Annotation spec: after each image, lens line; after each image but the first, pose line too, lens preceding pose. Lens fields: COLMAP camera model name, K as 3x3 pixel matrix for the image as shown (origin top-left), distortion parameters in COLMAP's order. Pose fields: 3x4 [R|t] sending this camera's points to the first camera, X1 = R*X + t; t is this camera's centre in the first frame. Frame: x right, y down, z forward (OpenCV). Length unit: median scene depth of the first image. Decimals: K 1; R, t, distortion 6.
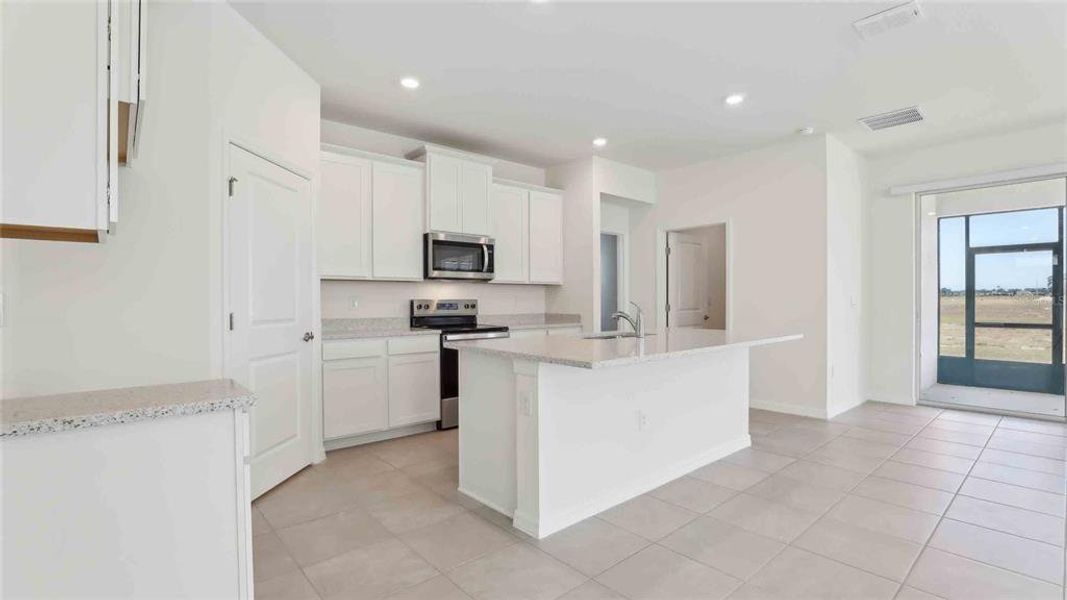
lens RADIAL K [[486.1, 0, 529.3], [0, 486.1, 300.7], [0, 0, 1]] dist [-0.022009, -0.000096]
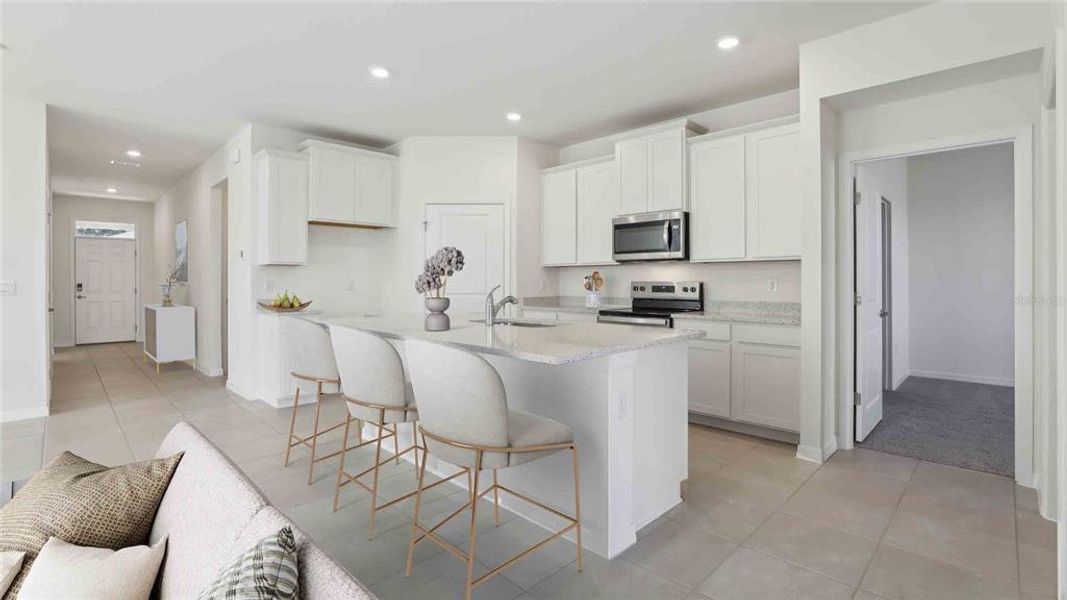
lens RADIAL K [[486.1, 0, 536.4], [0, 486.1, 269.9], [0, 0, 1]] dist [-0.022009, -0.000096]
pose [[0.073537, -0.013835, -0.997196, 0.765420], [0.000621, 0.999904, -0.013827, -0.012595], [0.997292, 0.000397, 0.073539, 0.686651]]
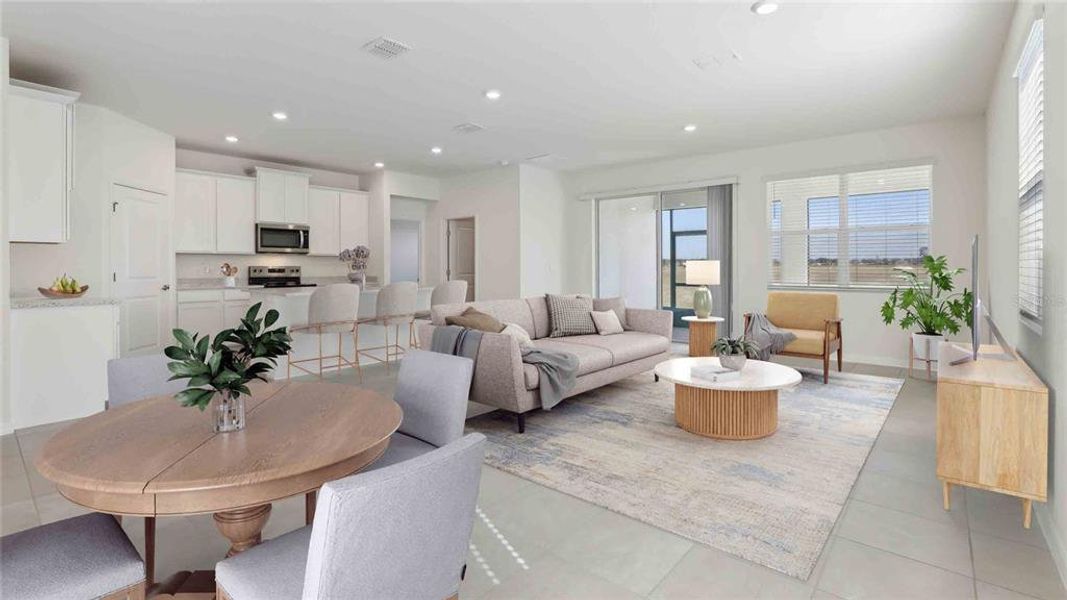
lens RADIAL K [[486.1, 0, 535.6], [0, 486.1, 271.3], [0, 0, 1]] dist [-0.022009, -0.000096]
pose [[0.988459, -0.003259, 0.151452, 0.400017], [0.003097, 0.999994, 0.001304, 0.014069], [-0.151456, -0.000820, 0.988464, -0.605176]]
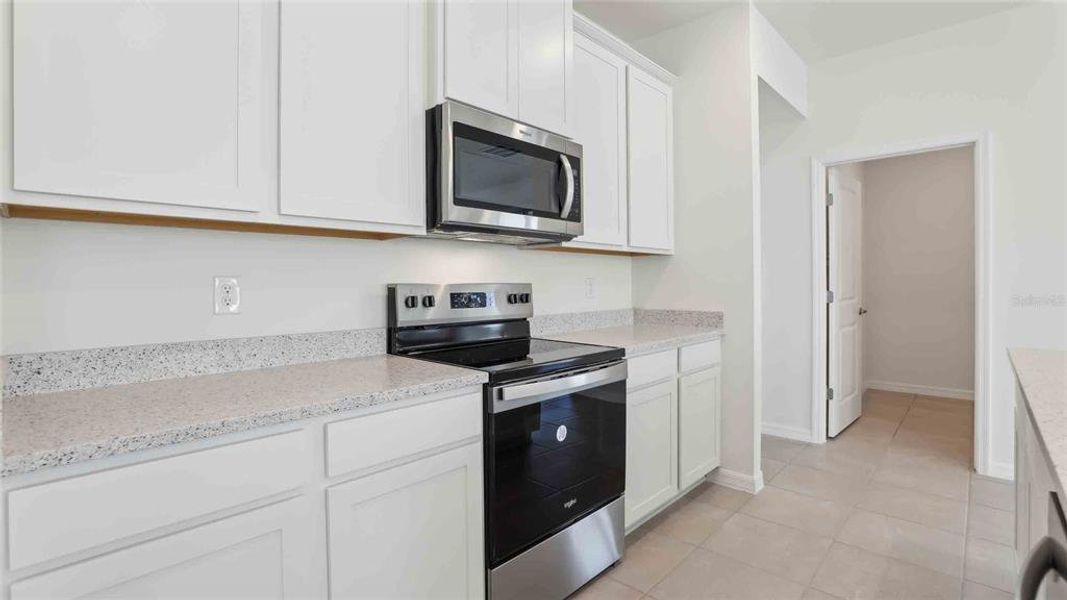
lens RADIAL K [[486.1, 0, 529.1], [0, 486.1, 277.2], [0, 0, 1]] dist [-0.022009, -0.000096]
pose [[0.994363, -0.000173, 0.106029, -0.165574], [0.001730, 0.999892, -0.014586, -0.001599], [-0.106015, 0.014687, 0.994256, 0.572889]]
